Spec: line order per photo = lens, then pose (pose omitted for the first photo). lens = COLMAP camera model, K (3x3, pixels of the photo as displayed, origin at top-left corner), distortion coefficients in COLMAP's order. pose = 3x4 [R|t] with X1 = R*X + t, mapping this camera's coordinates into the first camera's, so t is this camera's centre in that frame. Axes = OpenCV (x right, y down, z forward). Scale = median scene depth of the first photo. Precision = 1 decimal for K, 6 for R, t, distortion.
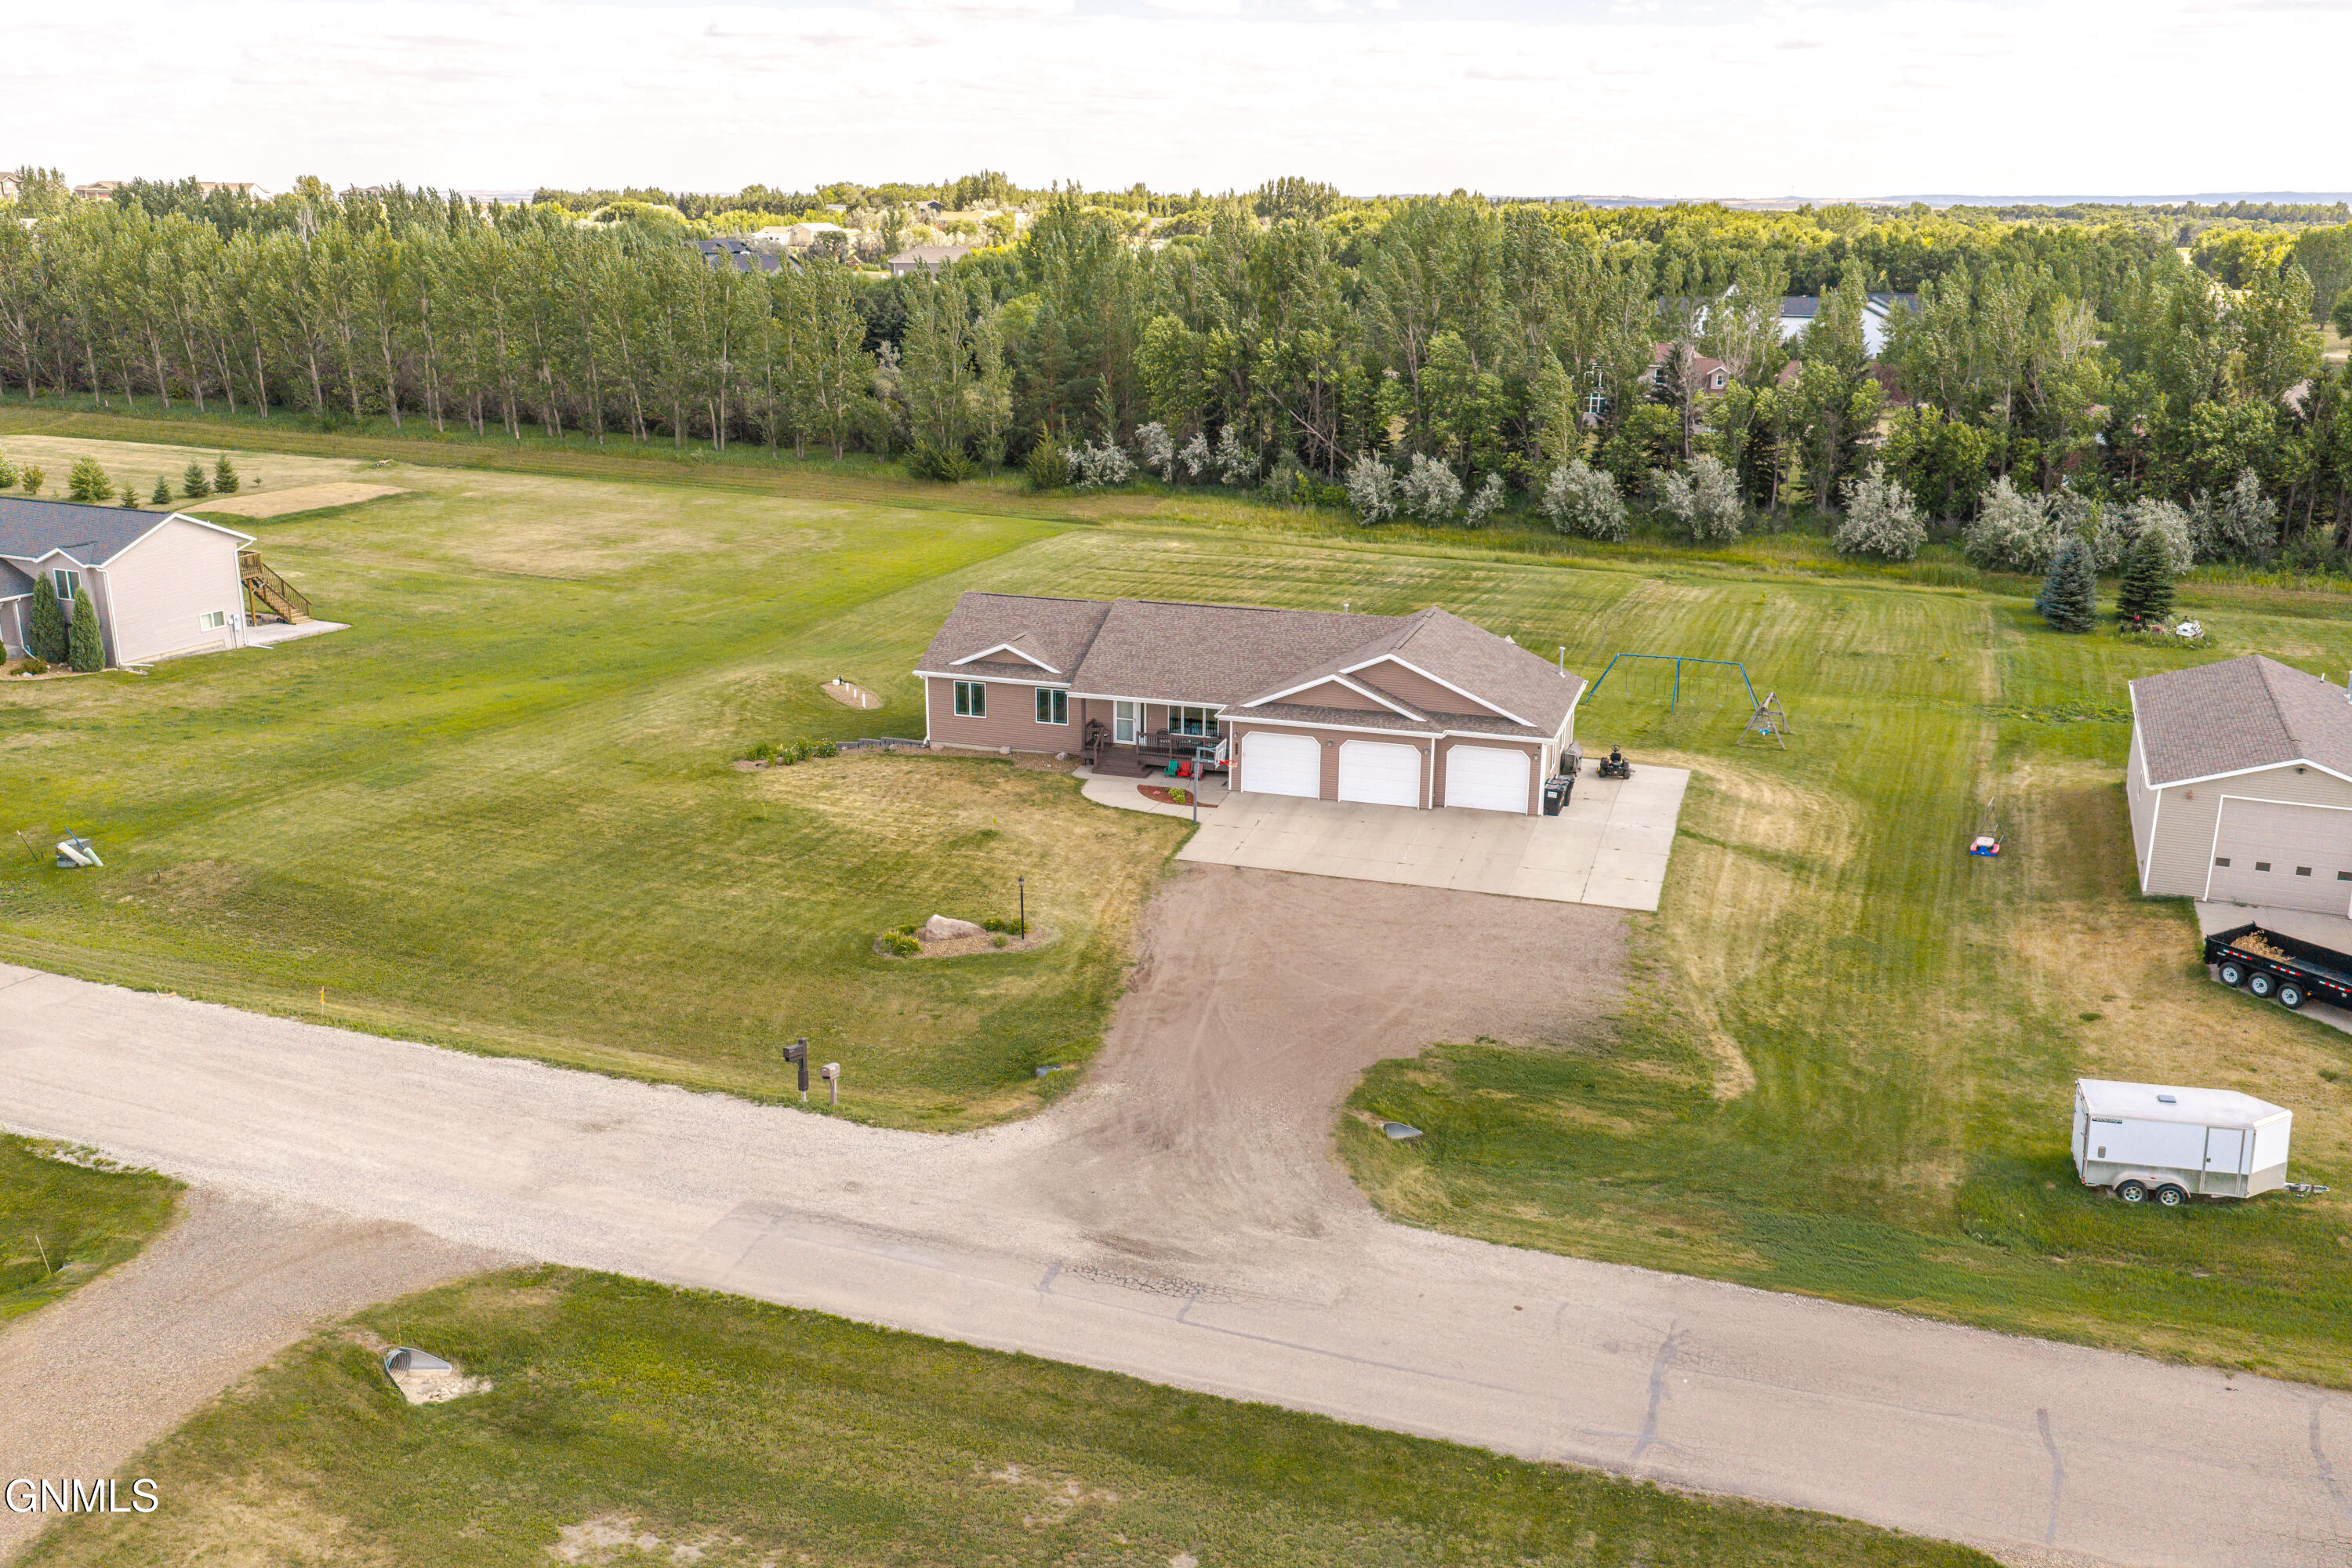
lens RADIAL K [[2027.6, 0, 1149.5], [0, 2027.6, 784.6], [0, 0, 1]] dist [0.011724, -0.016783]
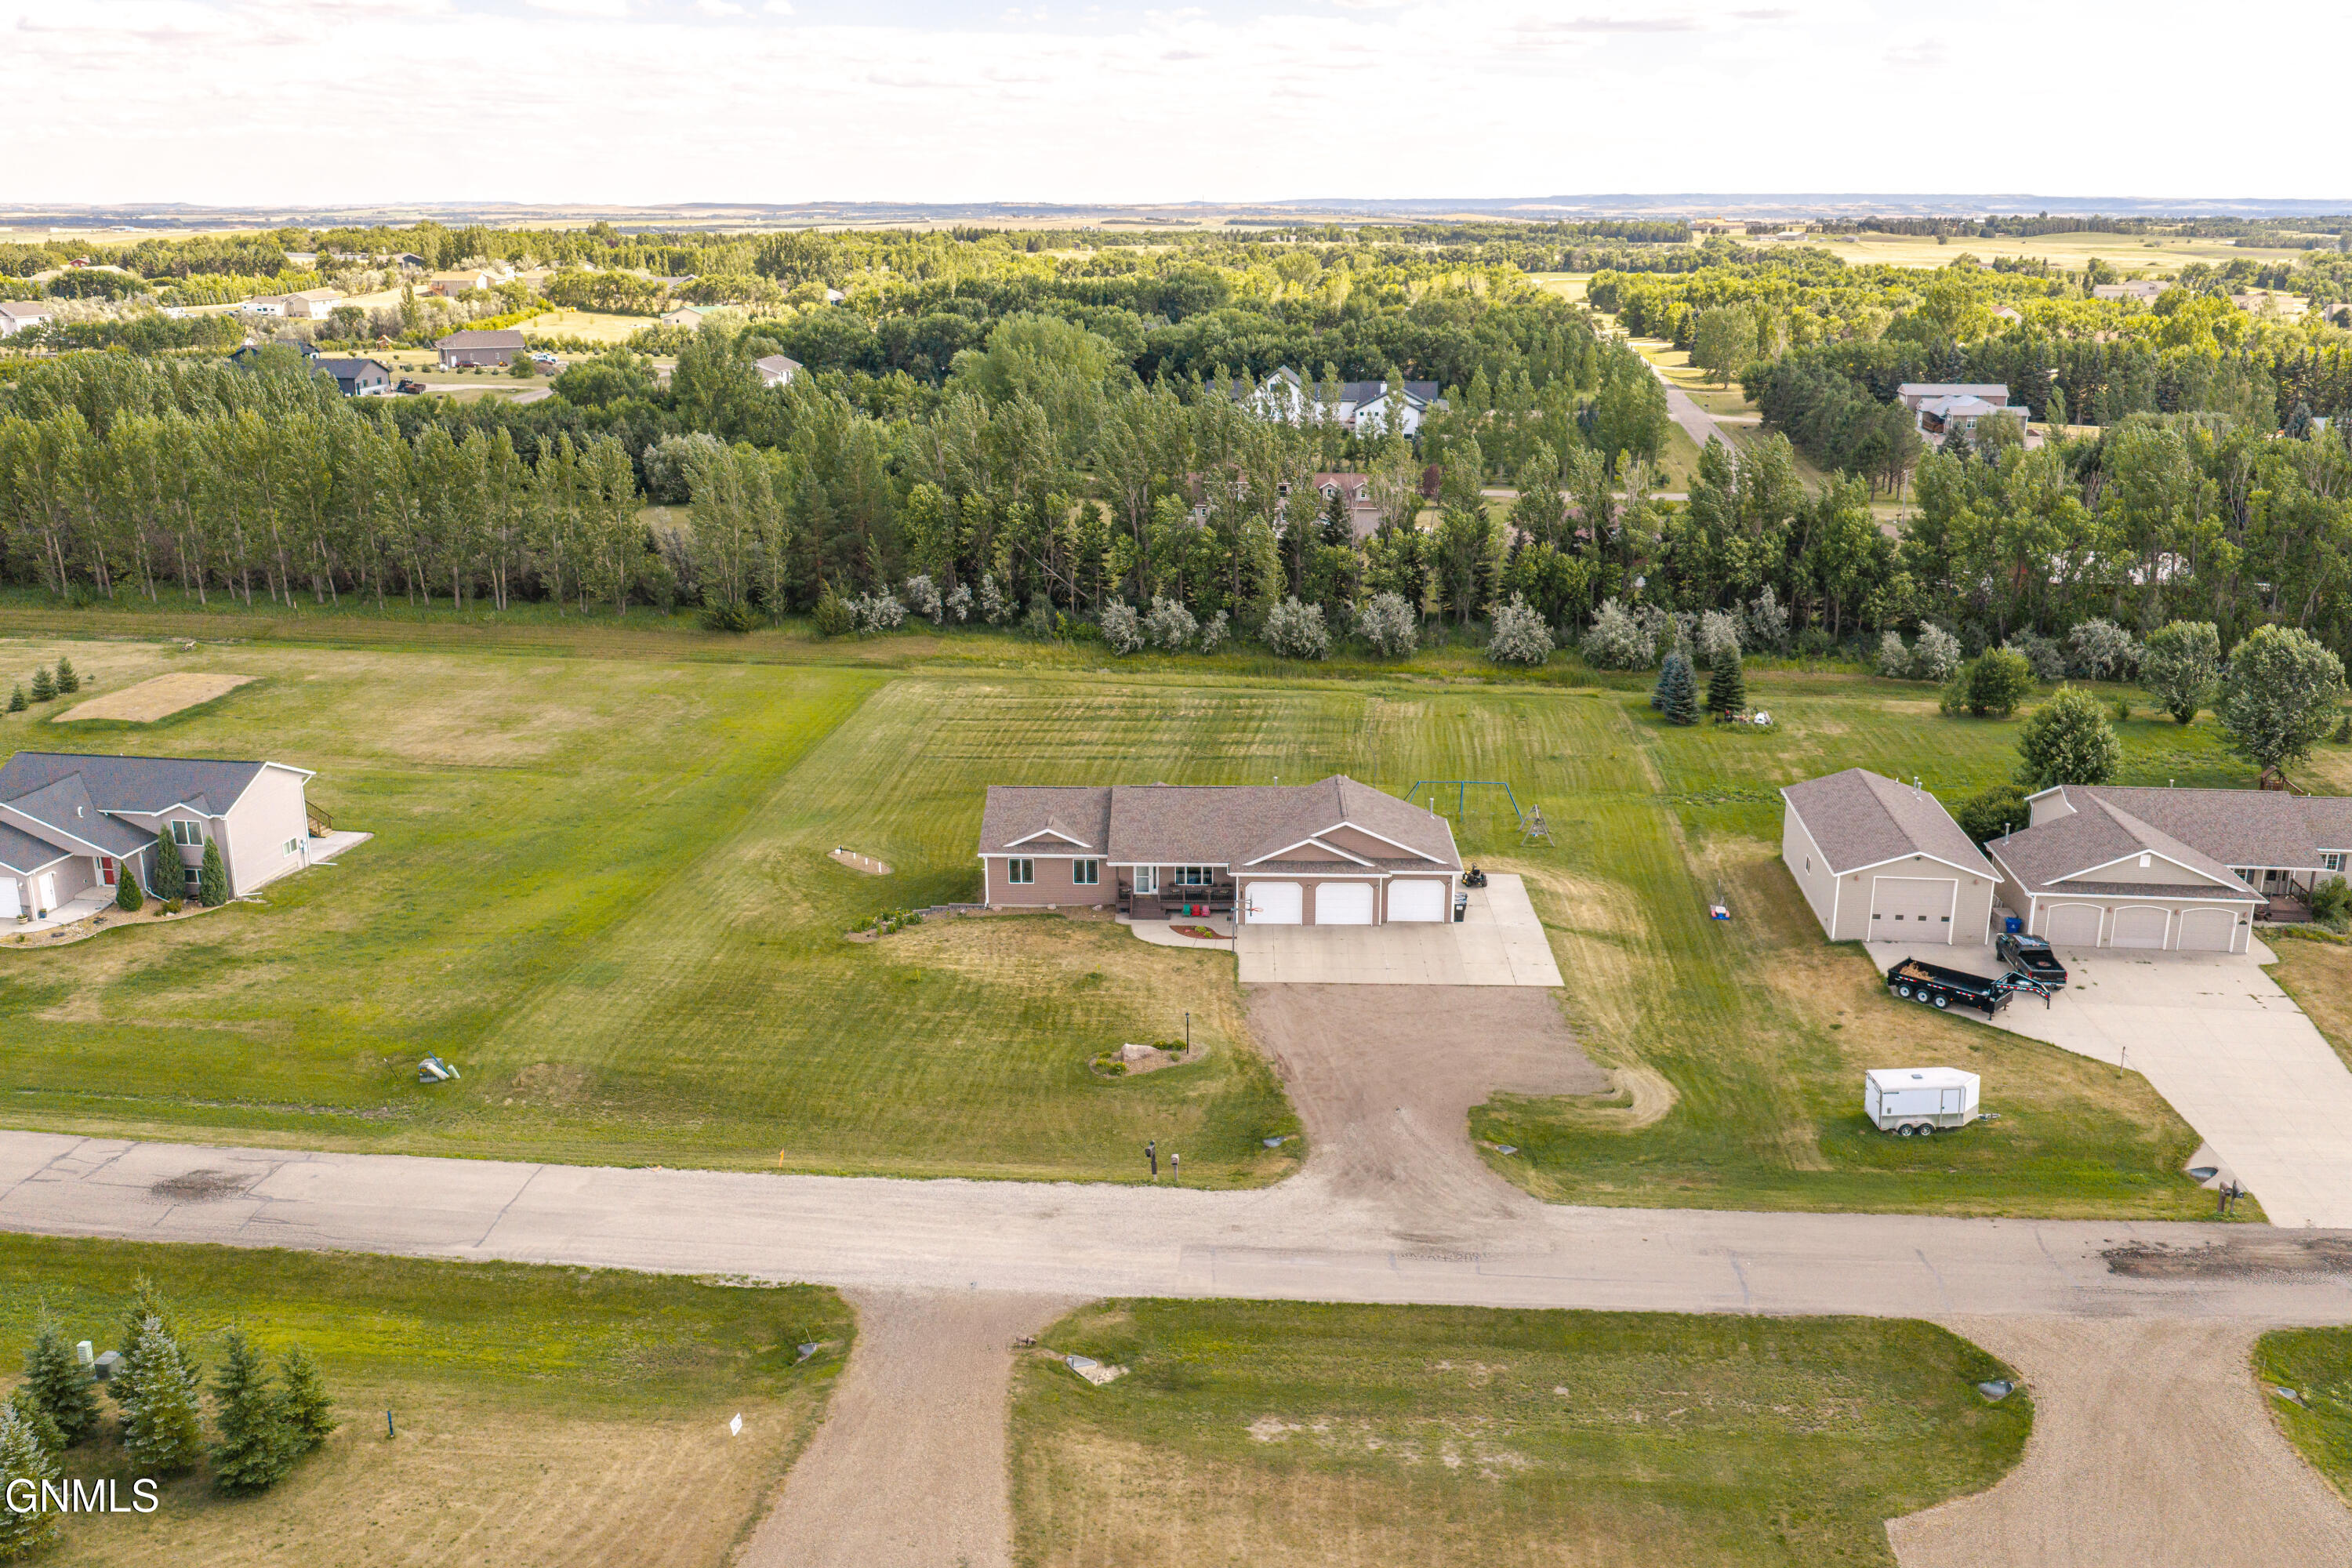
lens RADIAL K [[2033.4, 0, 1175.9], [0, 2033.4, 783.8], [0, 0, 1]] dist [0.028356, -0.058563]
pose [[0.959428, -0.083361, 0.269350, -0.374687], [0.084397, 0.996402, 0.007750, -0.109197], [-0.269026, 0.015297, 0.963011, -0.357388]]
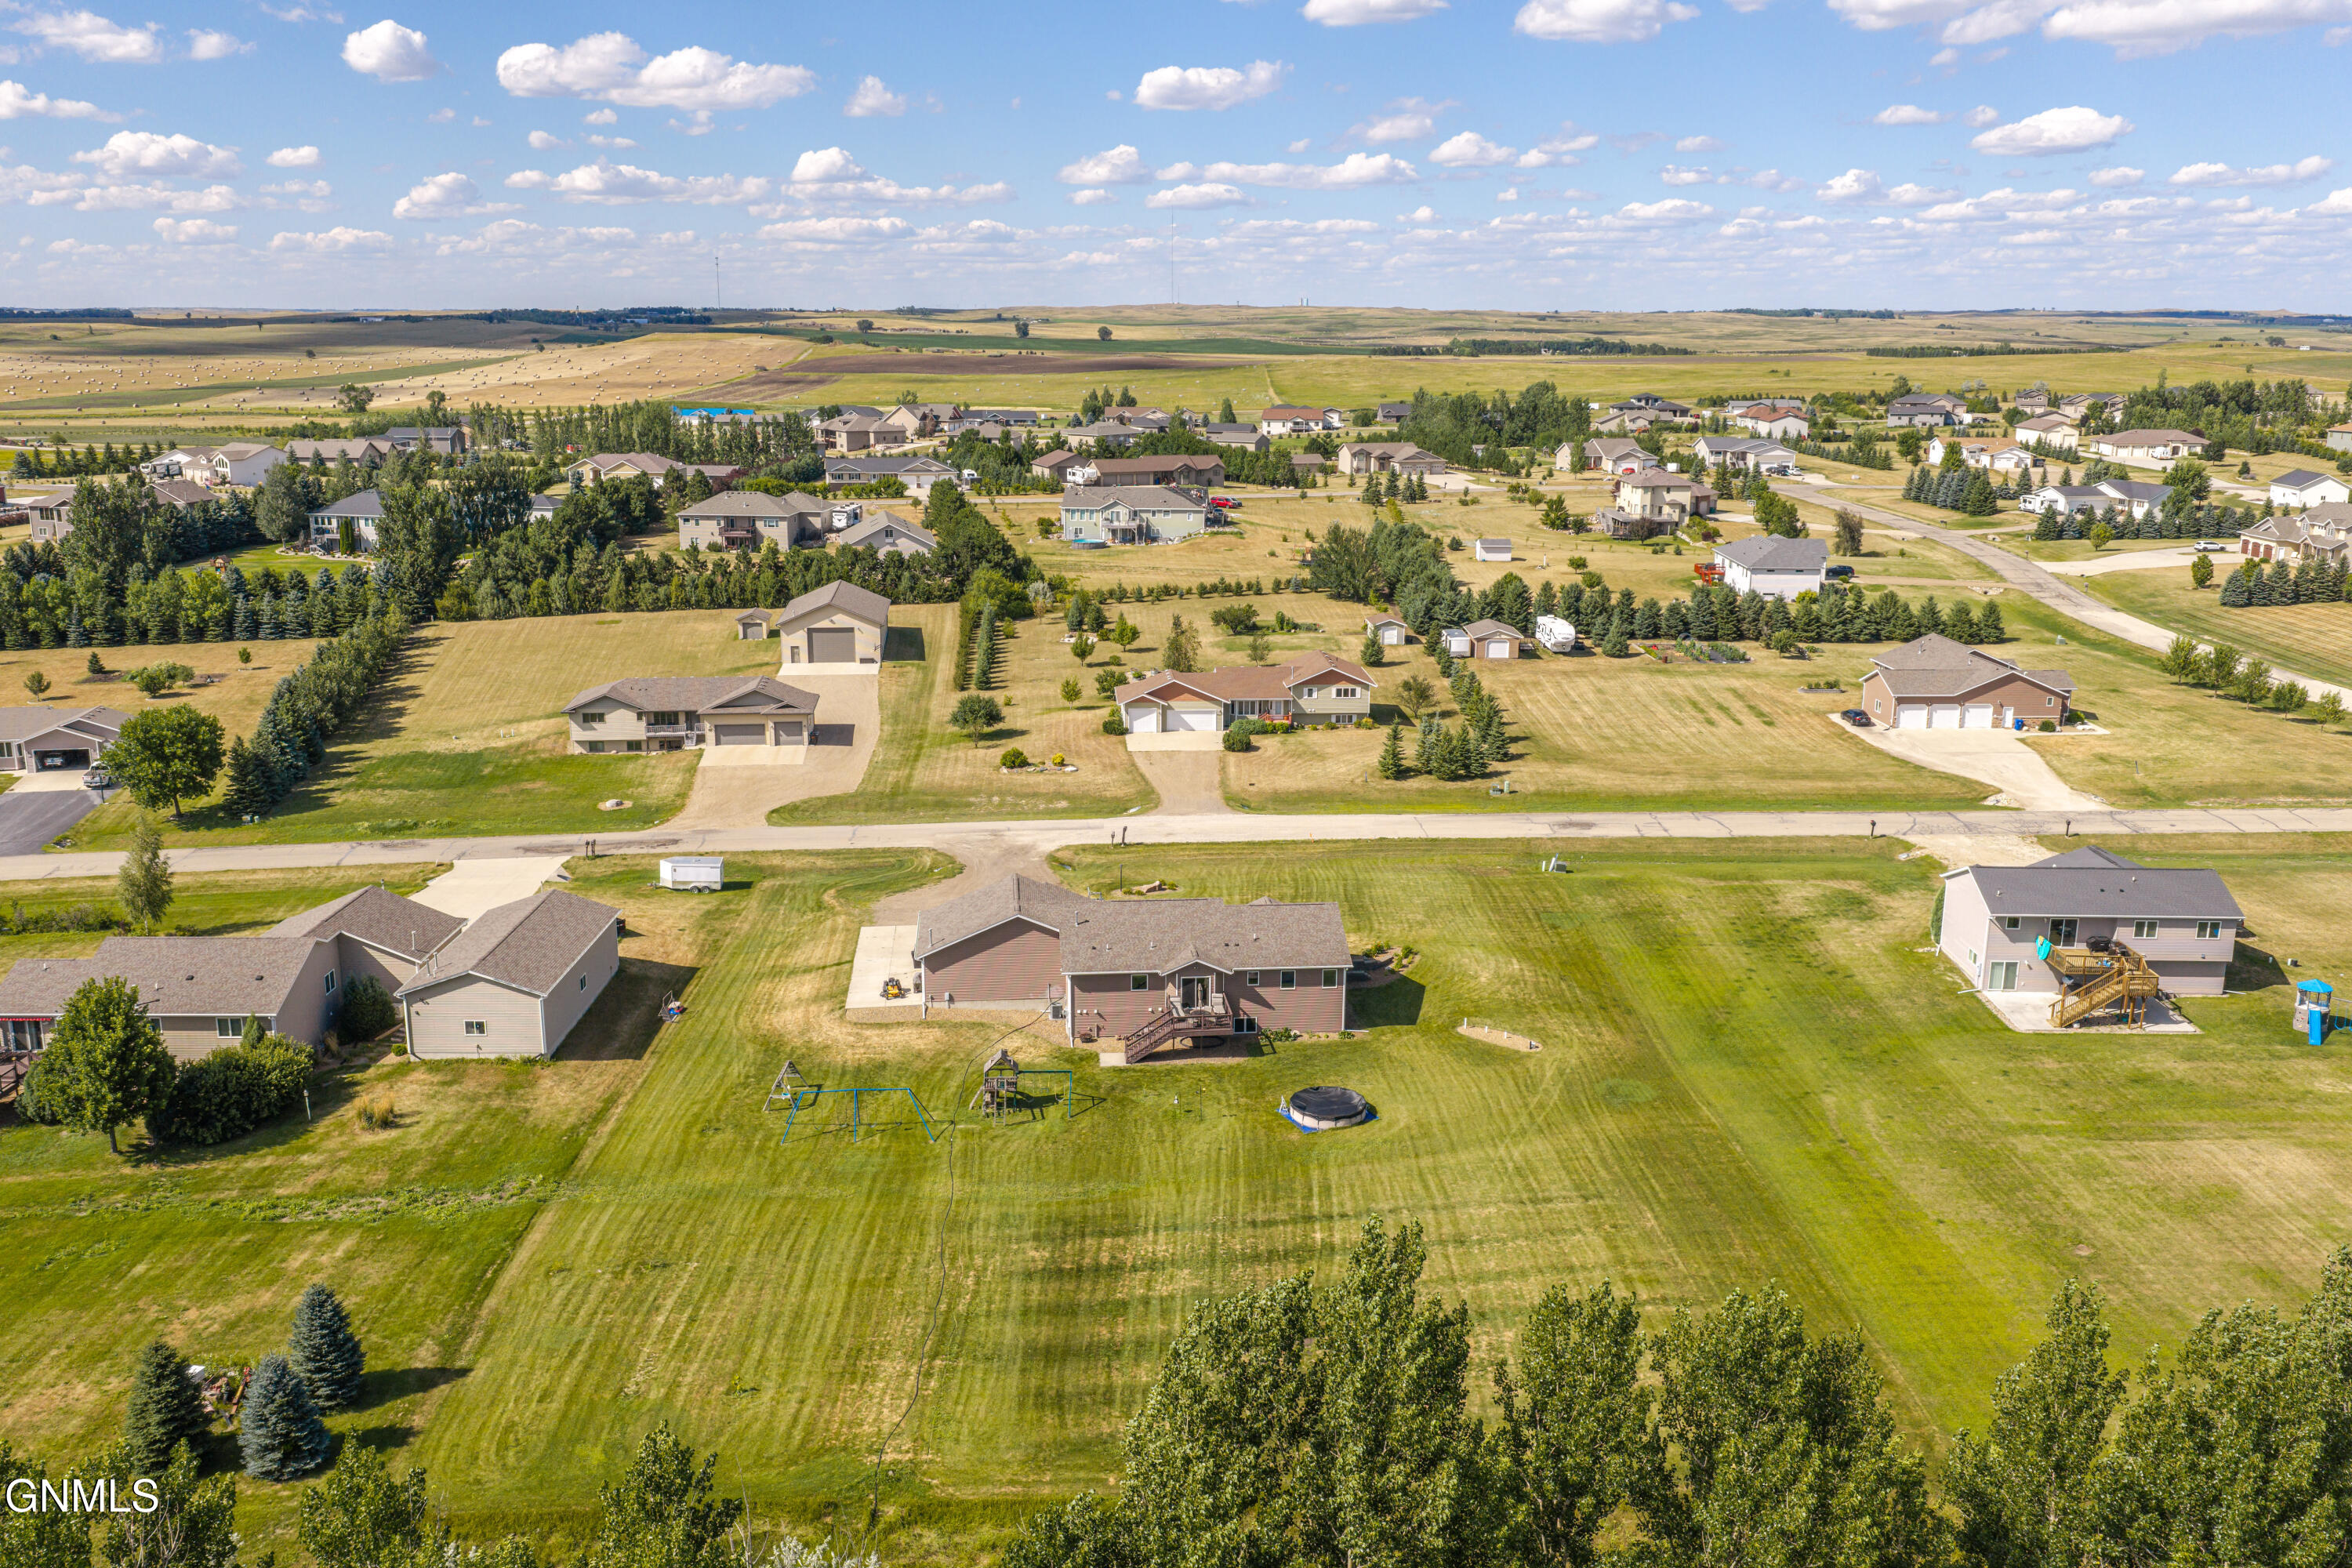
lens RADIAL K [[1975.9, 0, 1173.6], [0, 1975.9, 782.8], [0, 0, 1]] dist [0.013449, -0.022707]
pose [[-0.916654, 0.085066, -0.390523, 0.637694], [-0.118637, 0.875140, 0.469100, -0.928008], [0.381667, 0.476333, -0.792109, 2.301406]]
